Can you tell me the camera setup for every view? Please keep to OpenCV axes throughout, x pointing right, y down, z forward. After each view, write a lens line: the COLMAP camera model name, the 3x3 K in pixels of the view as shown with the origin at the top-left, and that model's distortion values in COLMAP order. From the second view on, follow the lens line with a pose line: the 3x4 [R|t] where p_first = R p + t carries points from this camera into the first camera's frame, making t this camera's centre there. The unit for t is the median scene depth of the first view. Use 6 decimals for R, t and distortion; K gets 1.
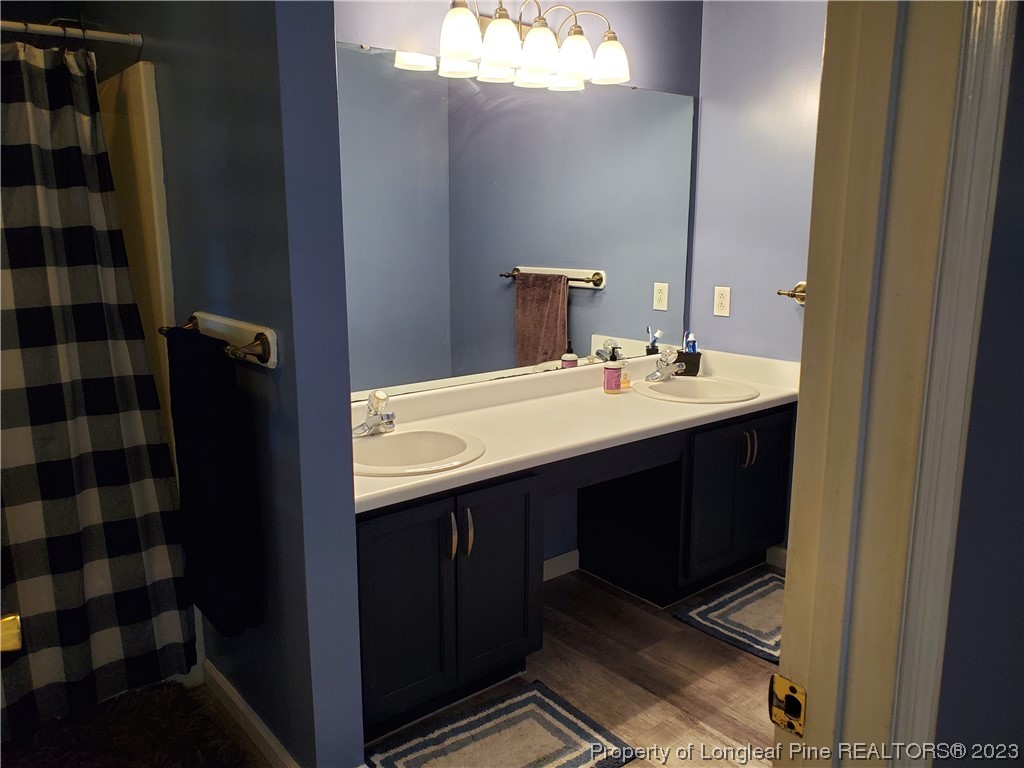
lens RADIAL K [[791.2, 0, 515.5], [0, 791.2, 382.3], [0, 0, 1]] dist [0.025962, -0.004502]
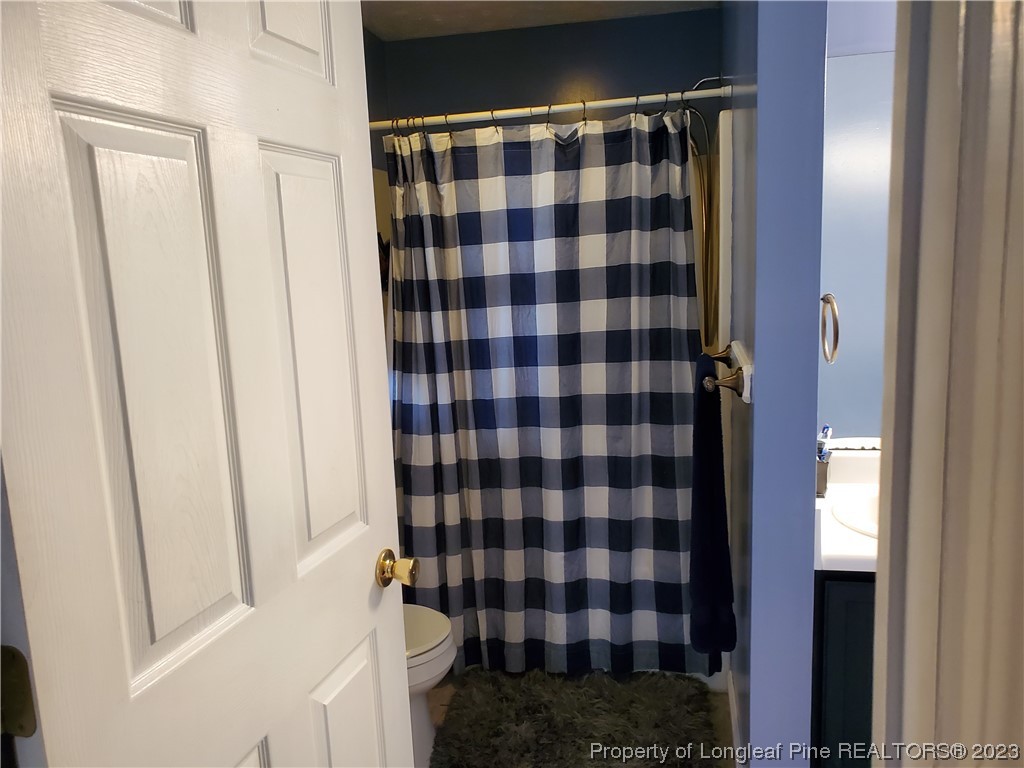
lens RADIAL K [[791.2, 0, 515.9], [0, 791.2, 387.5], [0, 0, 1]] dist [0.025962, -0.004502]
pose [[0.631566, 0.105740, -0.768078, 0.231708], [-0.119022, 0.992136, 0.038717, -0.033460], [0.766132, 0.066966, 0.639185, 0.110711]]
